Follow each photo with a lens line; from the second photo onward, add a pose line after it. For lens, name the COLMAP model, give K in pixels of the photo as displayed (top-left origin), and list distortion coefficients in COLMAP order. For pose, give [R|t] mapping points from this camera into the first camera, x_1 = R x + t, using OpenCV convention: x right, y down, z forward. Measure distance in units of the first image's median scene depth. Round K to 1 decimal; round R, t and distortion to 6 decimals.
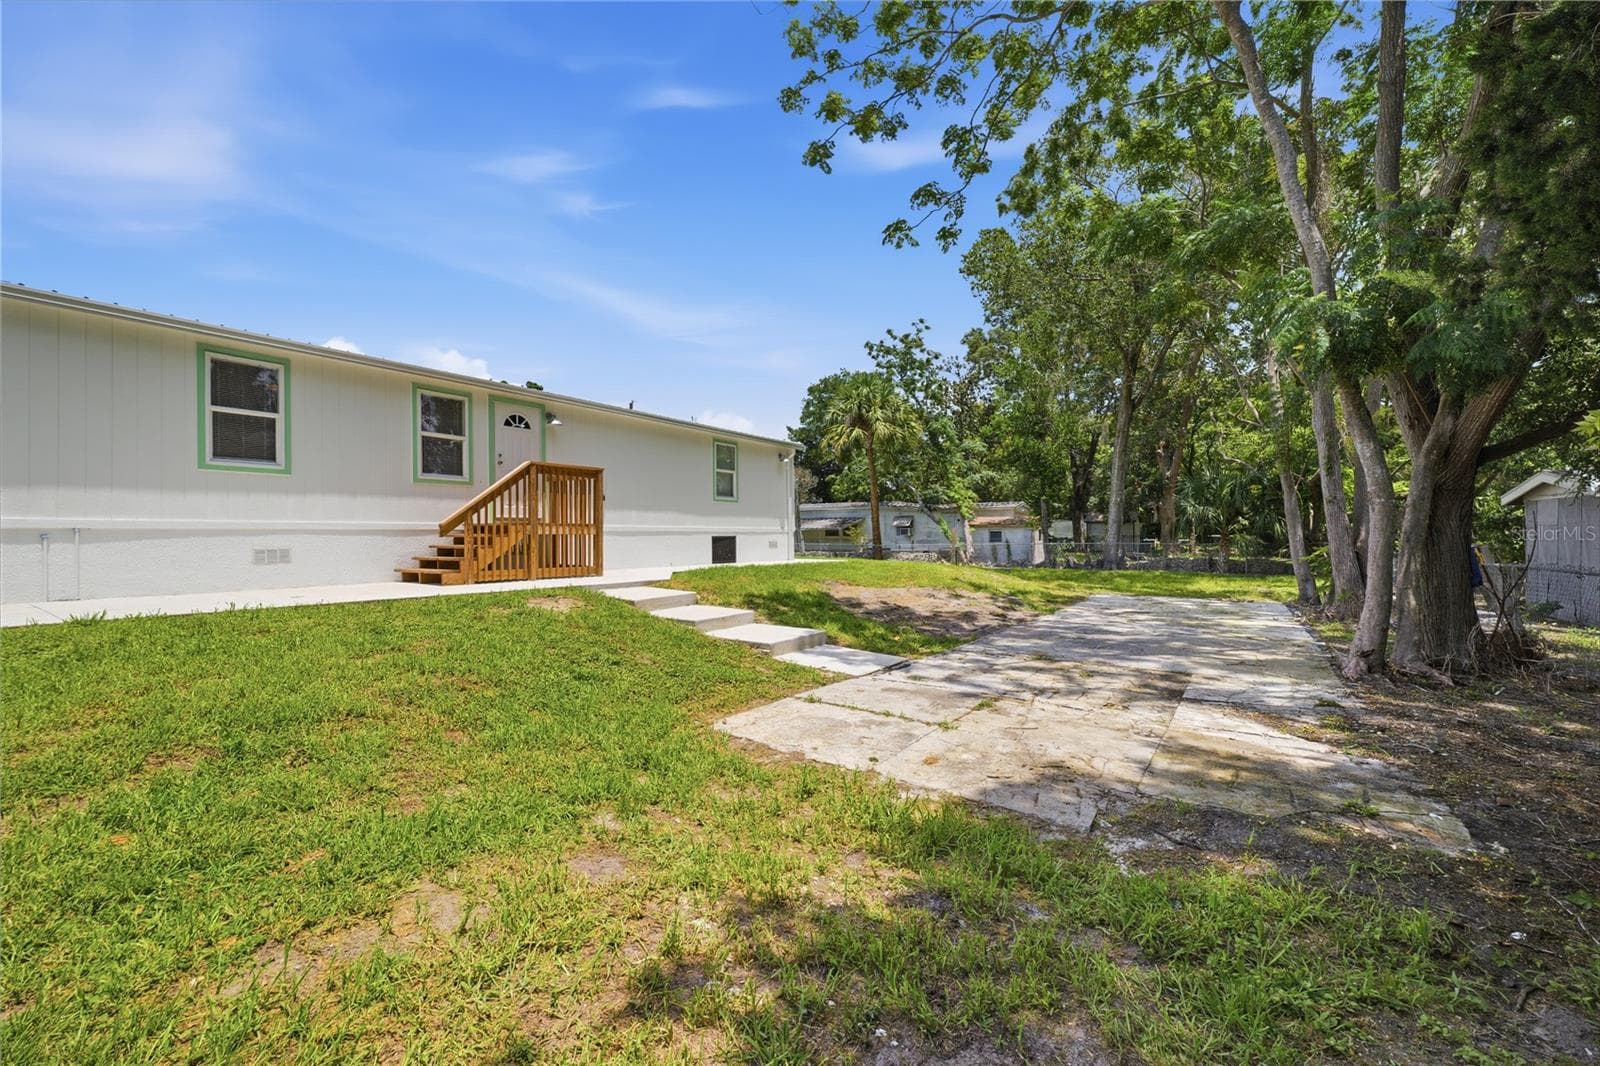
lens RADIAL K [[648.7, 0, 800.9], [0, 648.7, 537.9], [0, 0, 1]] dist [-0.000545, -0.000243]
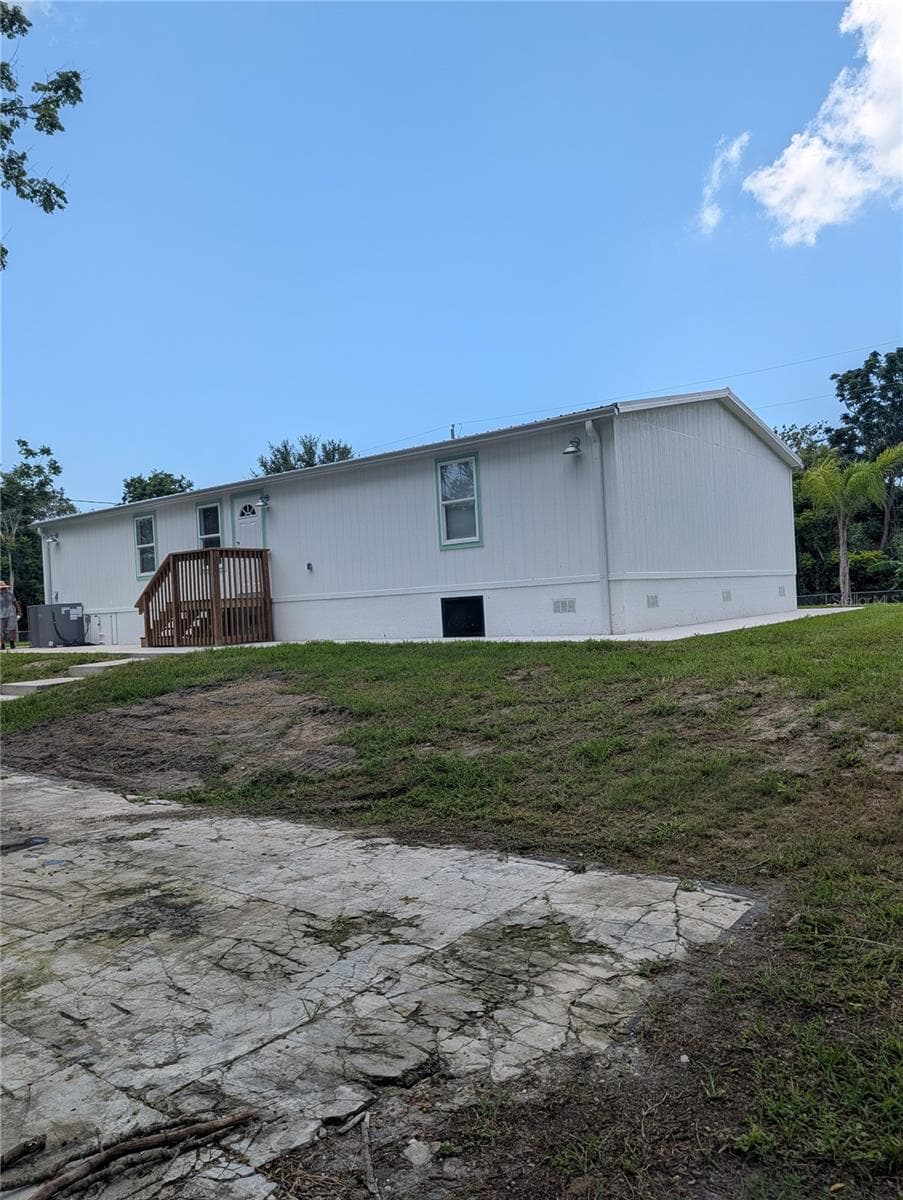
lens RADIAL K [[879.6, 0, 451.5], [0, 879.6, 600.0], [0, 0, 1]] dist [0.026279, 0.000050]
pose [[-0.073323, 0.004164, -0.997300, 2.033919], [0.050949, 0.998701, 0.000424, -0.001284], [0.996006, -0.050780, -0.073440, 2.696398]]
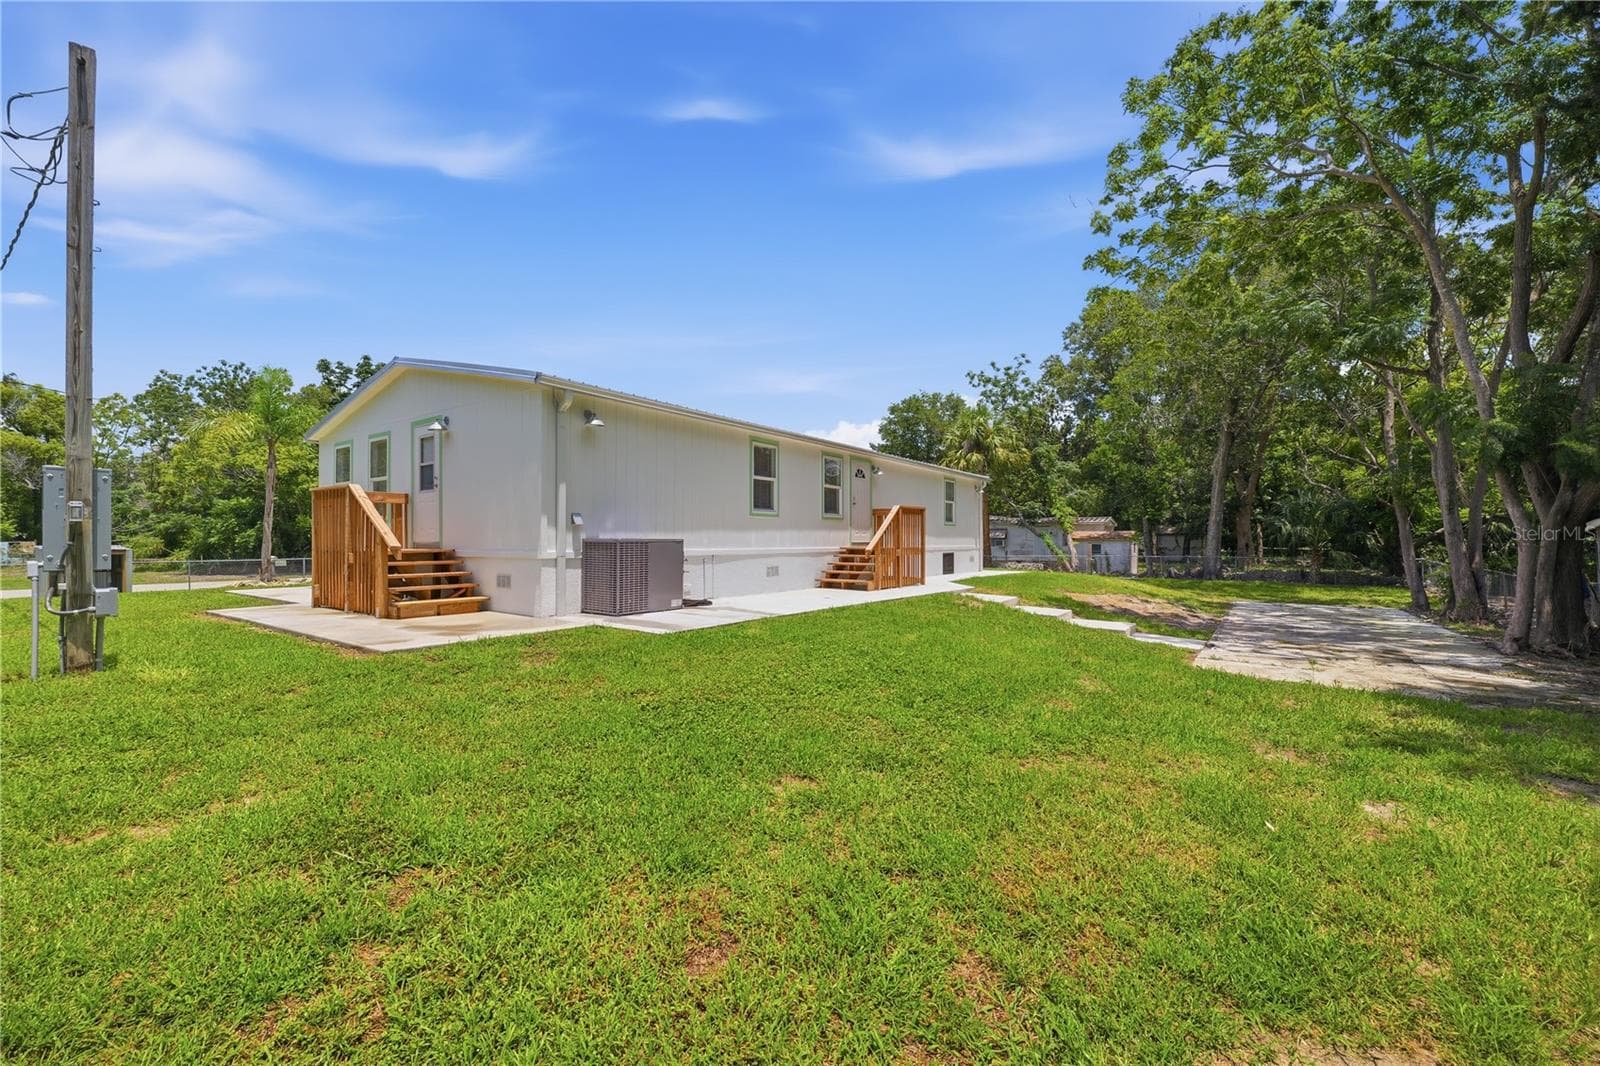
lens RADIAL K [[654.0, 0, 798.3], [0, 654.0, 536.9], [0, 0, 1]] dist [0.000799, 0.000102]
pose [[0.999781, 0.006803, -0.019814, -0.992159], [-0.006952, 0.999948, -0.007496, -0.057020], [0.019762, 0.007633, 0.999776, -0.746254]]
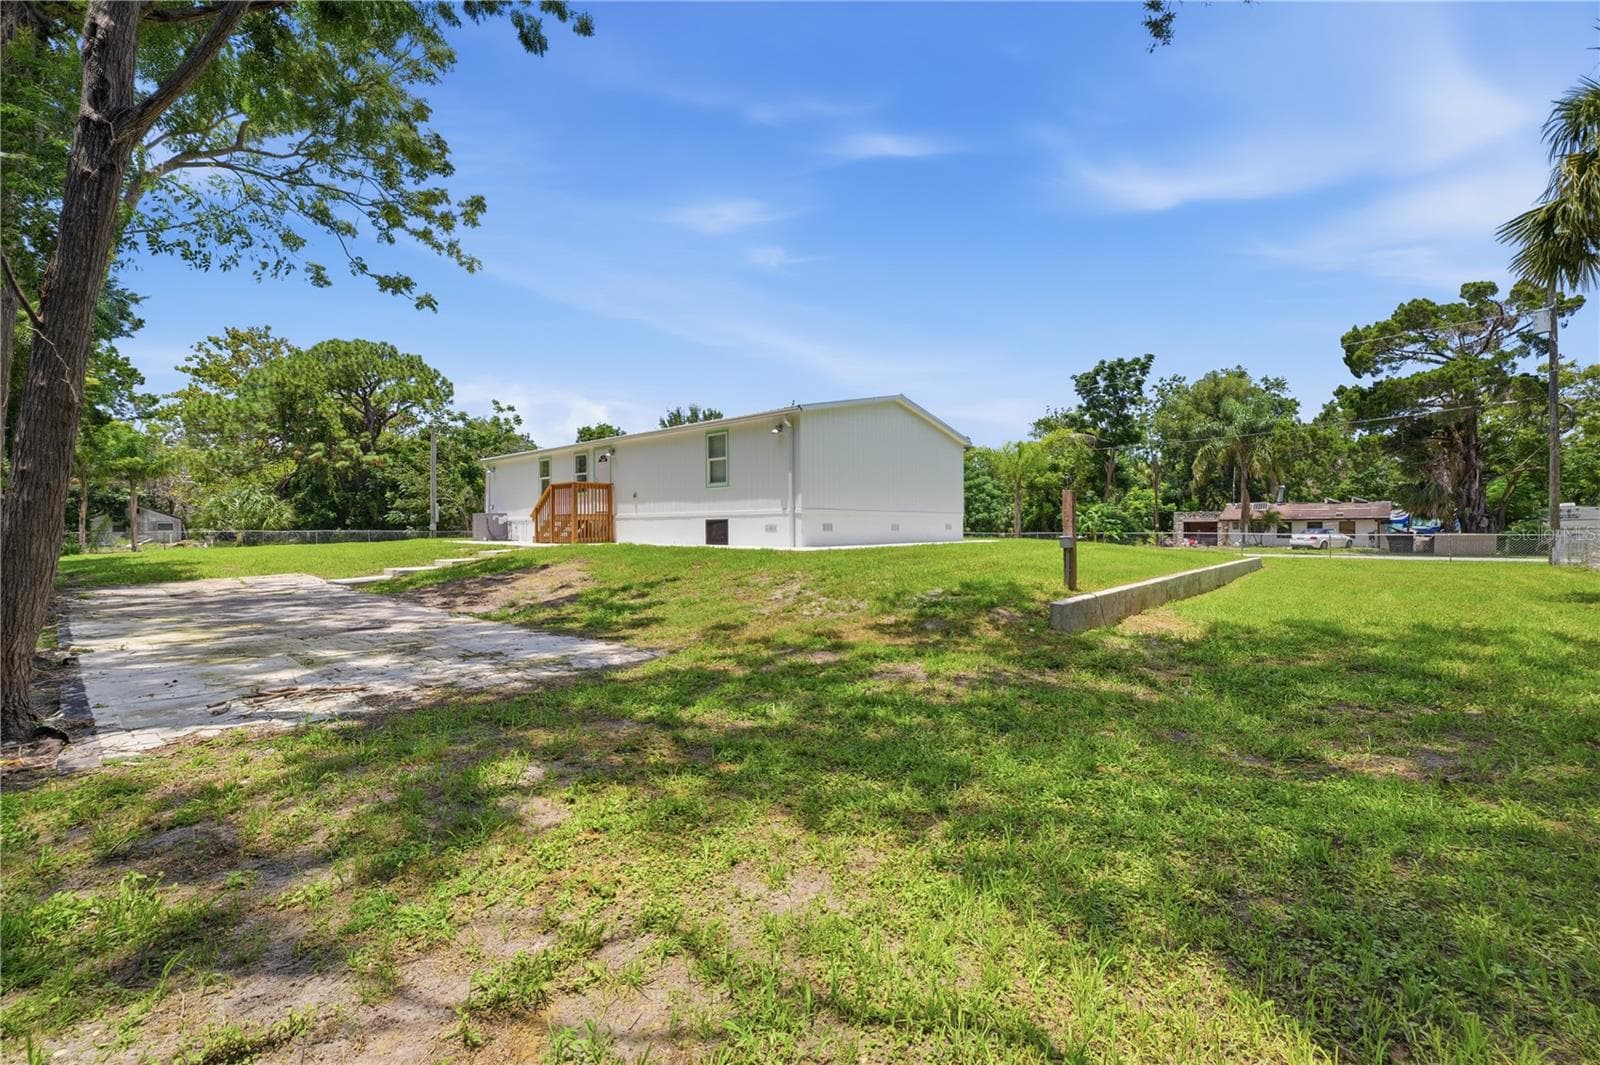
lens RADIAL K [[662.5, 0, 794.5], [0, 662.5, 528.4], [0, 0, 1]] dist [0.001937, 0.000139]
pose [[-0.127916, 0.002894, -0.991781, 2.414588], [0.000979, 0.999996, 0.002792, 0.021822], [0.991785, -0.000614, -0.127918, 3.230745]]
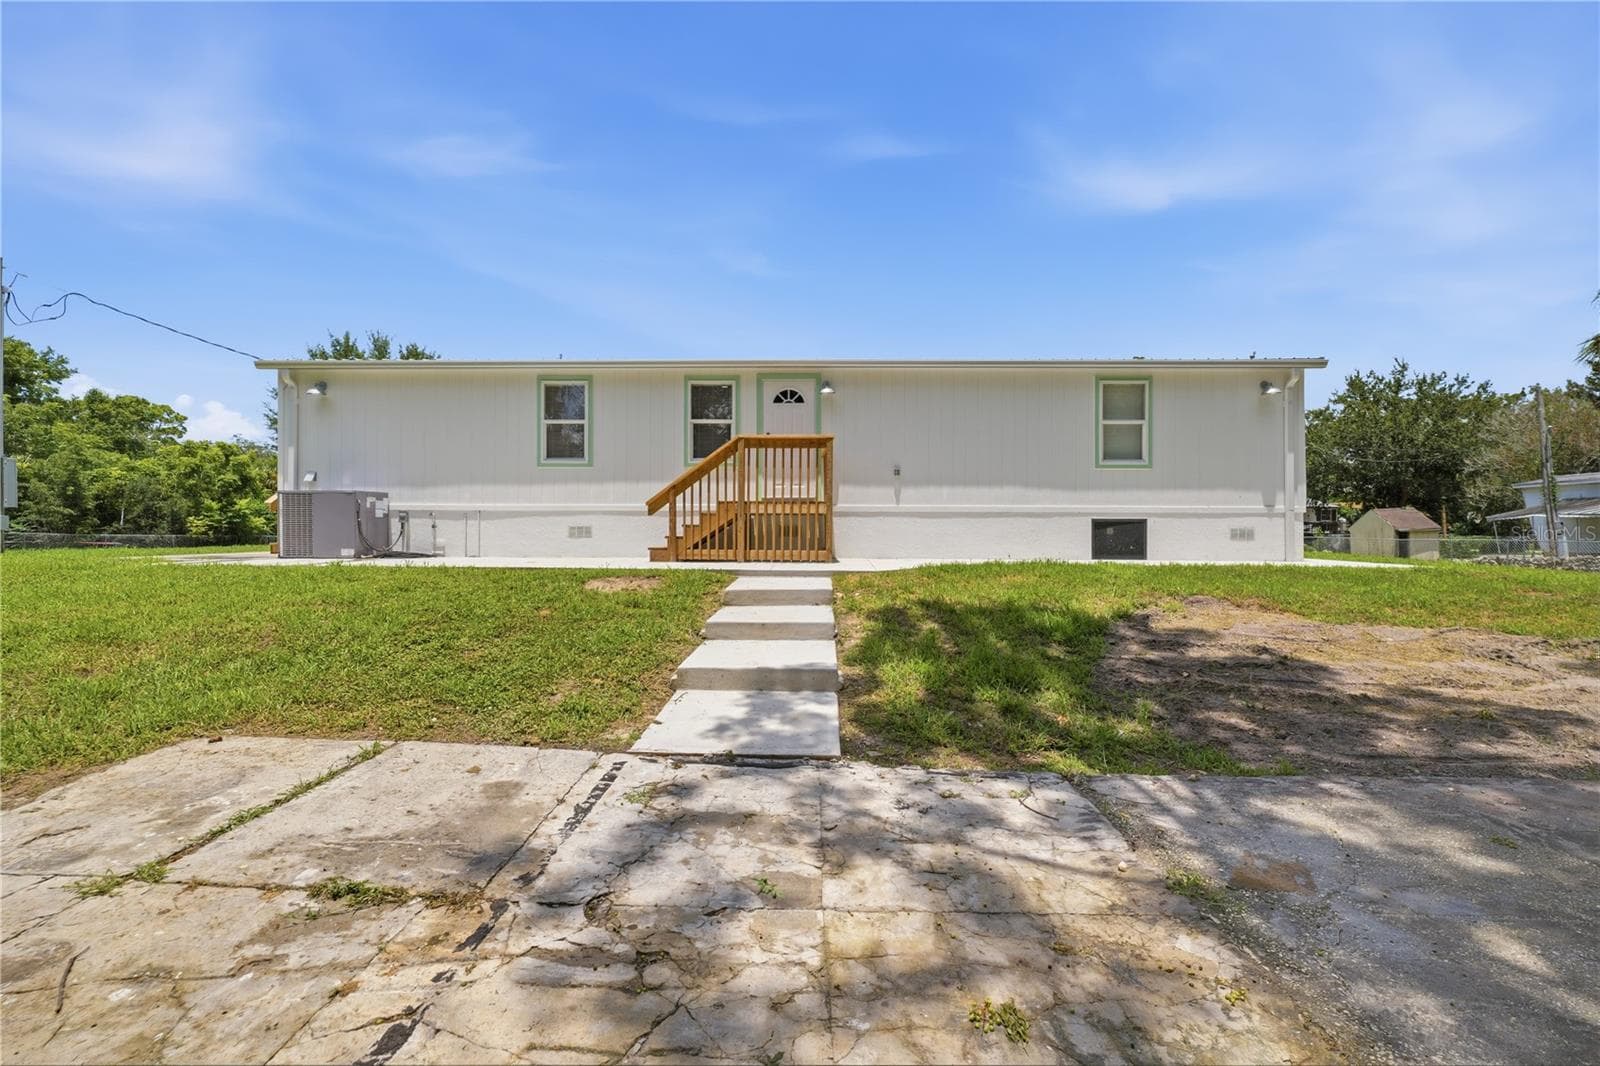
lens RADIAL K [[662.5, 0, 794.5], [0, 662.5, 528.9], [0, 0, 1]] dist [0.001937, 0.000139]
pose [[0.544591, 0.009333, -0.838650, 0.699873], [-0.007157, 0.999953, 0.006480, 0.014541], [0.838671, 0.002473, 0.544632, 0.879275]]
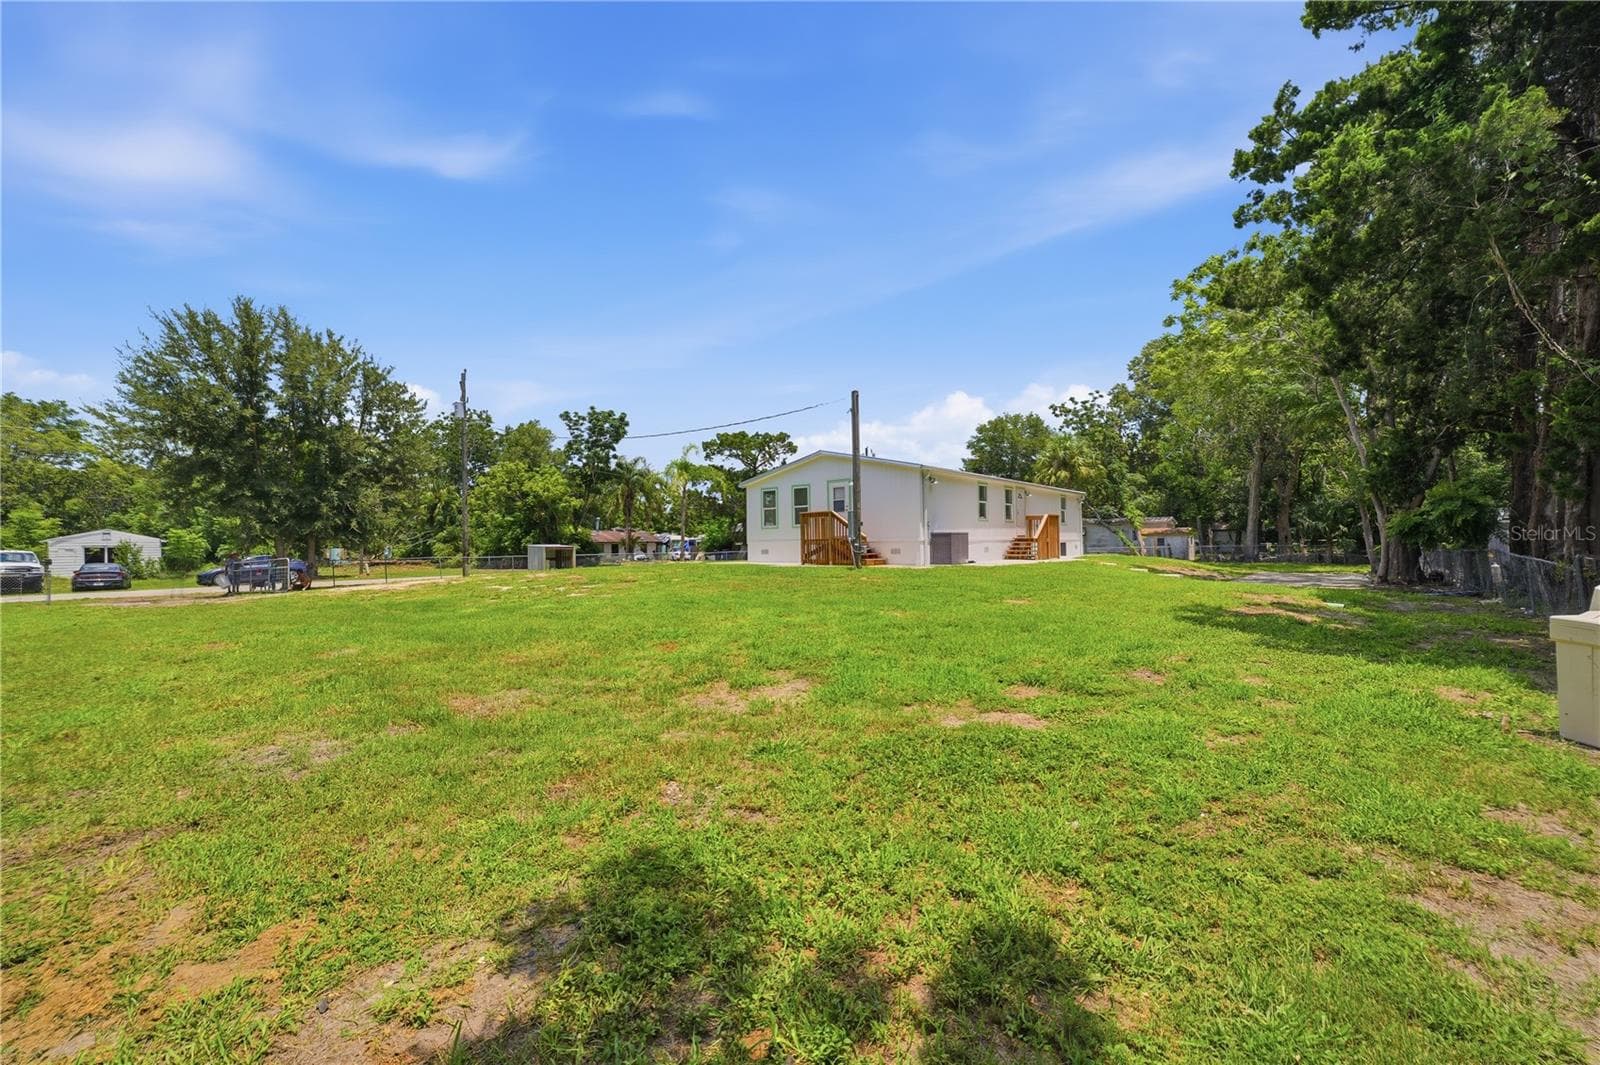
lens RADIAL K [[662.5, 0, 794.5], [0, 662.5, 528.4], [0, 0, 1]] dist [0.001937, 0.000139]
pose [[0.995286, -0.009204, -0.096549, -1.914329], [0.006686, 0.999630, -0.026372, 0.006797], [0.096756, 0.025602, 0.994979, -2.879785]]
